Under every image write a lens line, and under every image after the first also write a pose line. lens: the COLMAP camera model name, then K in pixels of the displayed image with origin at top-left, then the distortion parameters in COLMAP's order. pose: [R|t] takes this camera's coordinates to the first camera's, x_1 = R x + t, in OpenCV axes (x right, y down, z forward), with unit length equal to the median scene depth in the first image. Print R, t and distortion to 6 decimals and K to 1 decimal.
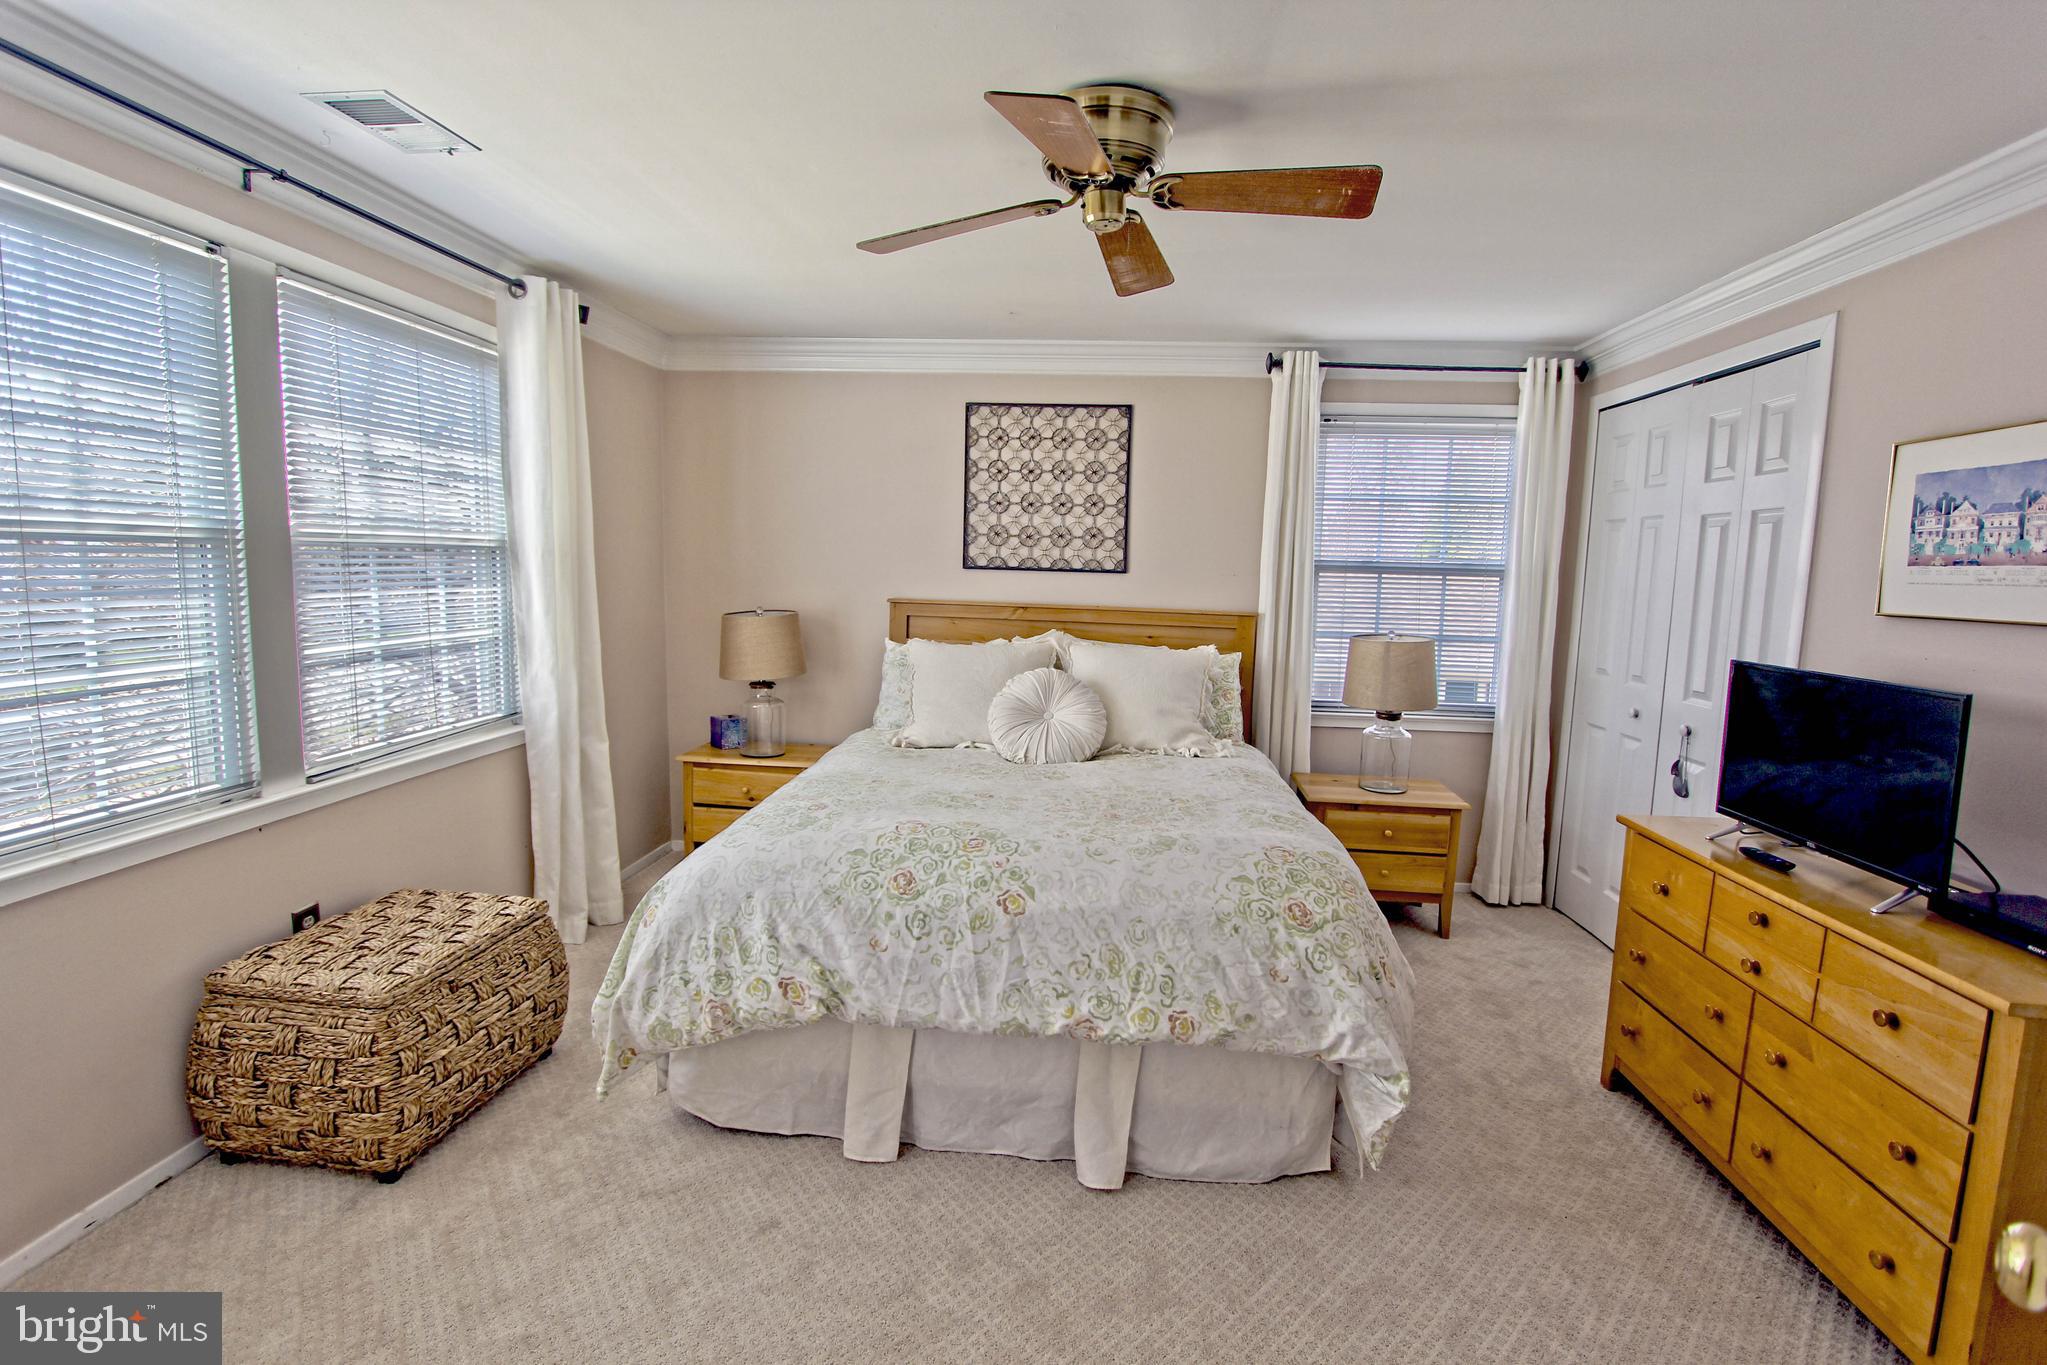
lens RADIAL K [[946.7, 0, 1033.2], [0, 946.7, 679.2], [0, 0, 1]] dist [-0.022362, 0.005204]
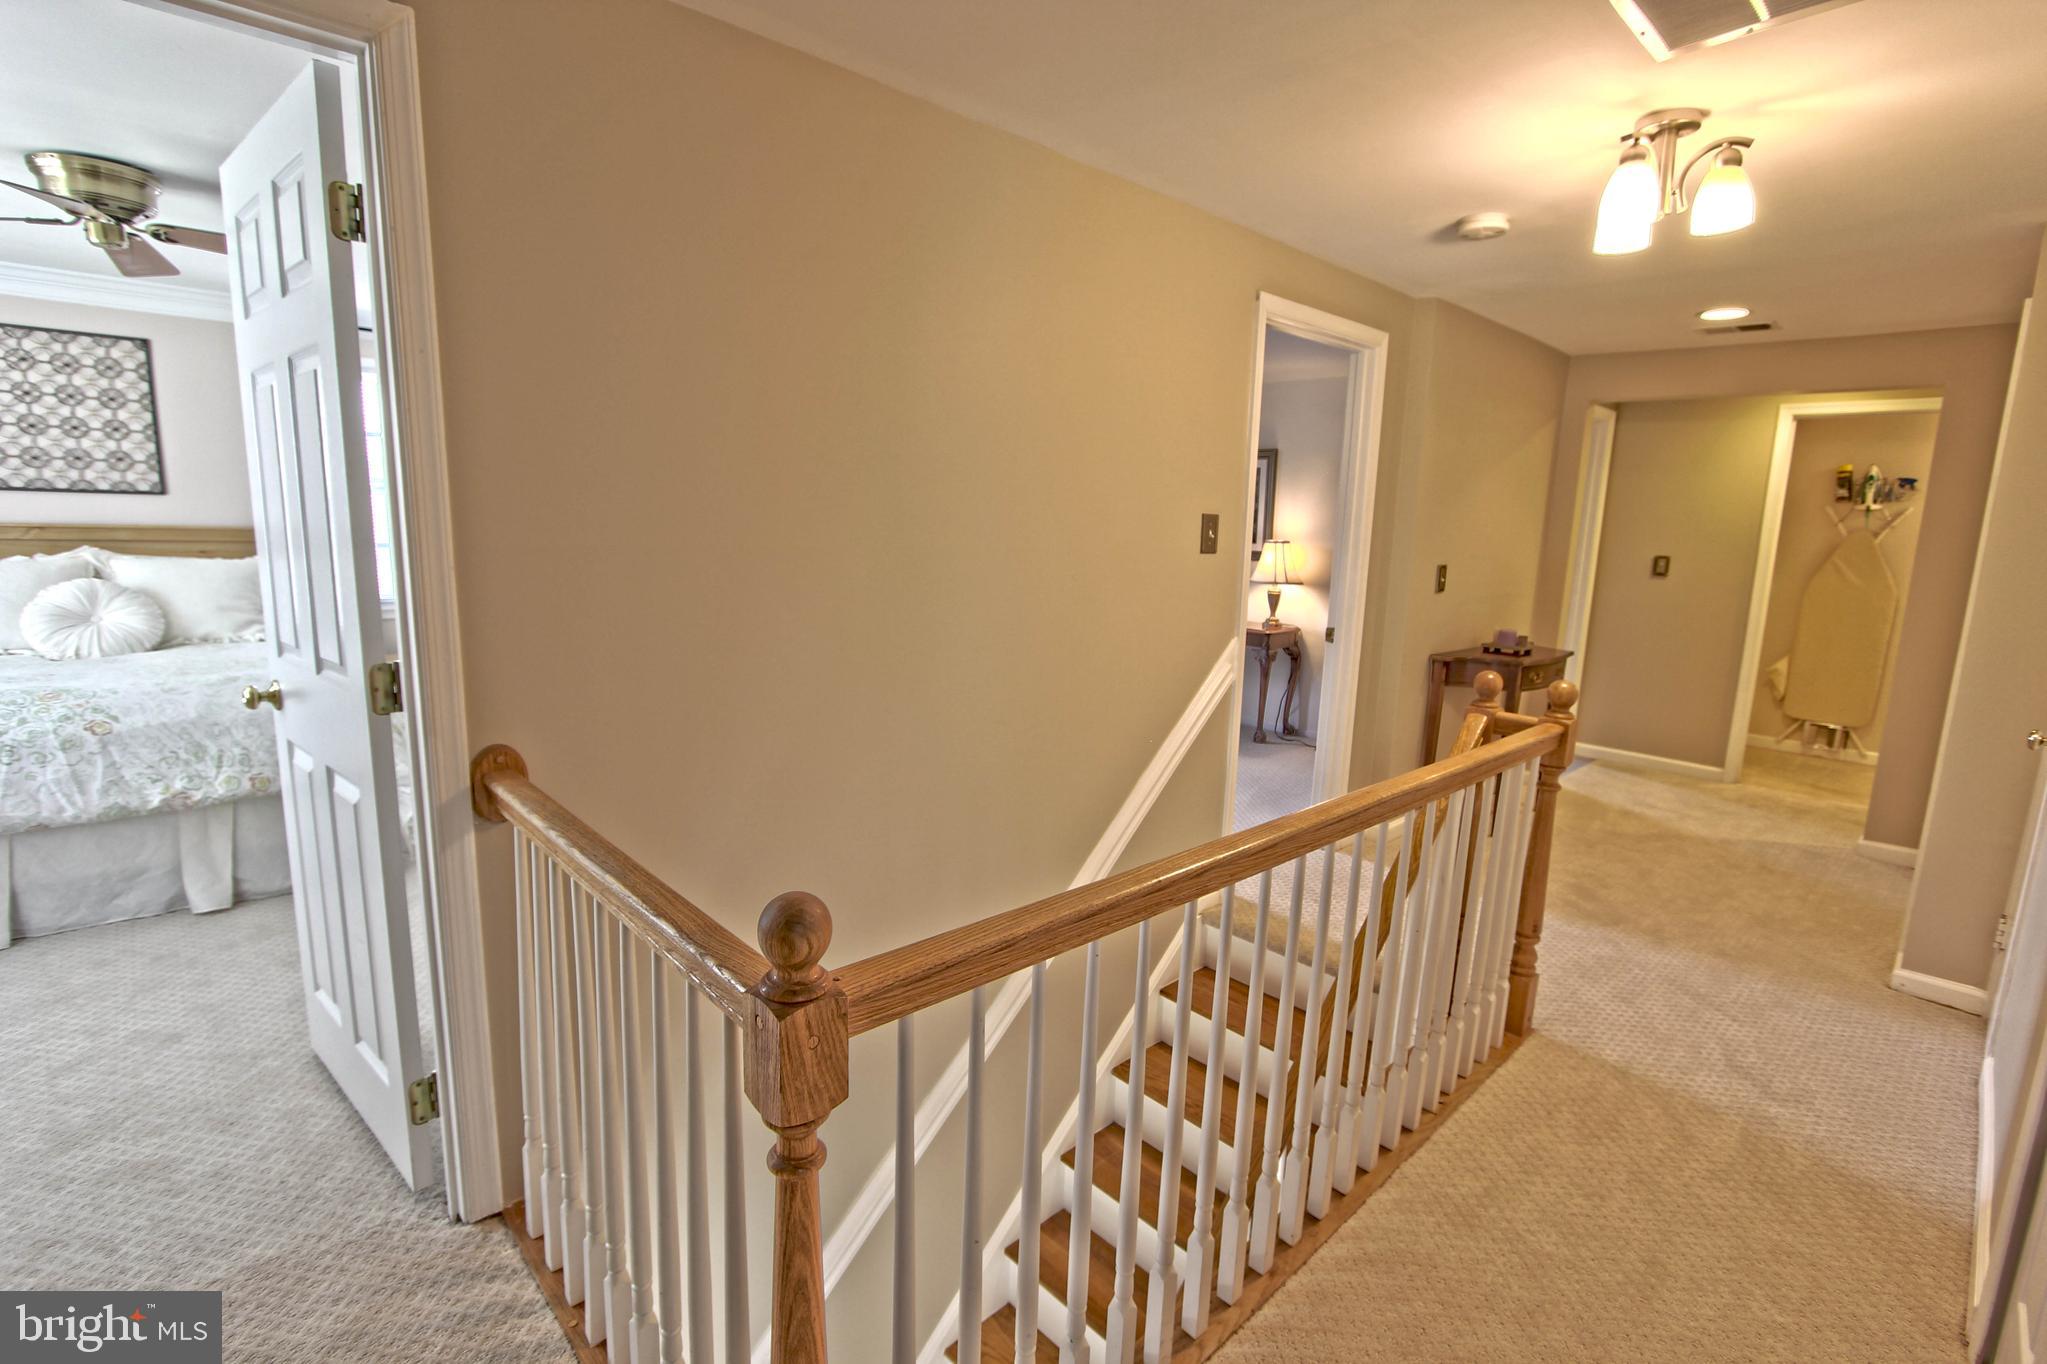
lens RADIAL K [[946.7, 0, 1033.2], [0, 946.7, 678.7], [0, 0, 1]] dist [-0.022362, 0.005204]
pose [[0.667798, -0.126610, 0.733496, -0.098579], [0.070753, 0.991763, 0.106775, 0.111691], [-0.740973, -0.019407, 0.671255, -0.954696]]
